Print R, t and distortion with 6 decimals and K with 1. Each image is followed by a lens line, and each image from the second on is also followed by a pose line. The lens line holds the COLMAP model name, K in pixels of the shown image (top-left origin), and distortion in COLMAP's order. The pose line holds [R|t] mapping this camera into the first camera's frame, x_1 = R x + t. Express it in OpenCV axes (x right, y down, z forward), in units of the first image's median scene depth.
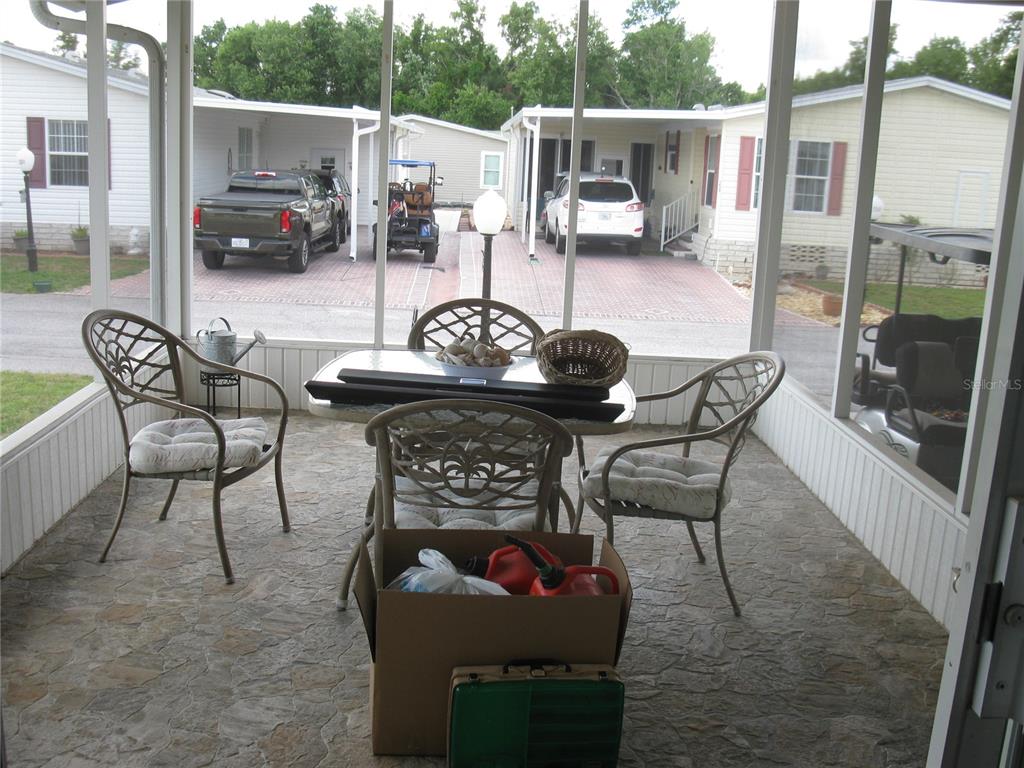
lens RADIAL K [[1082.5, 0, 512.0], [0, 1082.5, 384.0], [0, 0, 1]] dist [-0.141610, -0.004024]
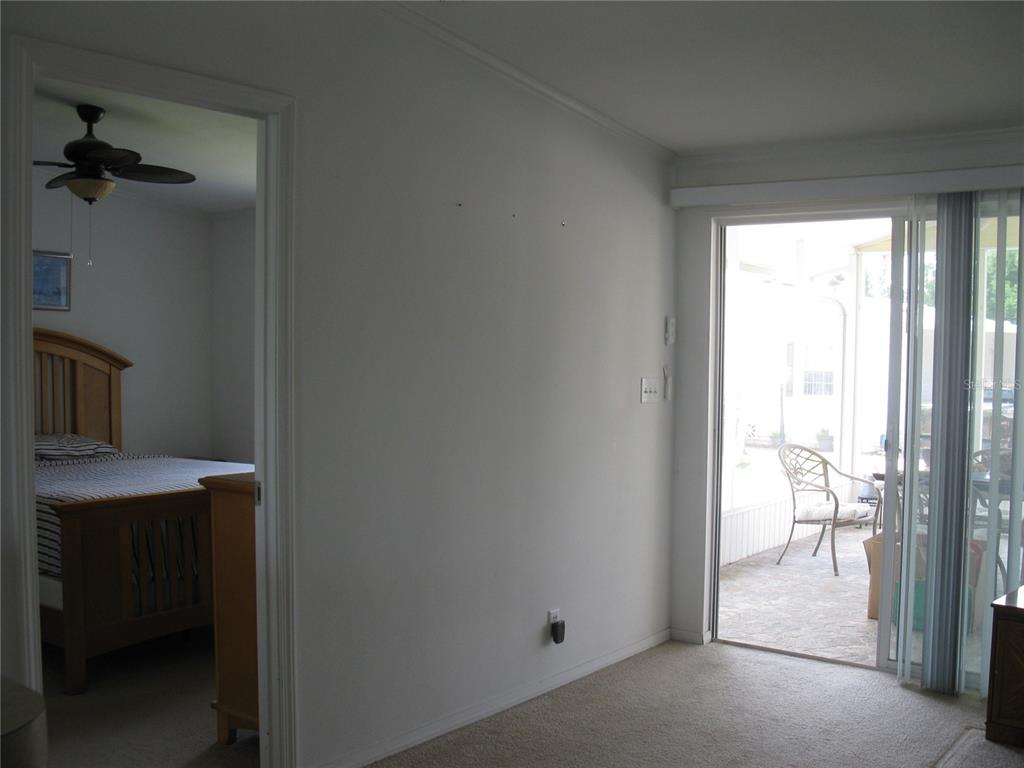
lens RADIAL K [[1082.5, 0, 512.0], [0, 1082.5, 384.0], [0, 0, 1]] dist [-0.141610, -0.004024]
pose [[0.774318, -0.018902, -0.632515, 0.479632], [-0.108058, 0.980923, -0.161597, 0.199696], [0.623503, 0.193475, 0.757504, -0.866102]]
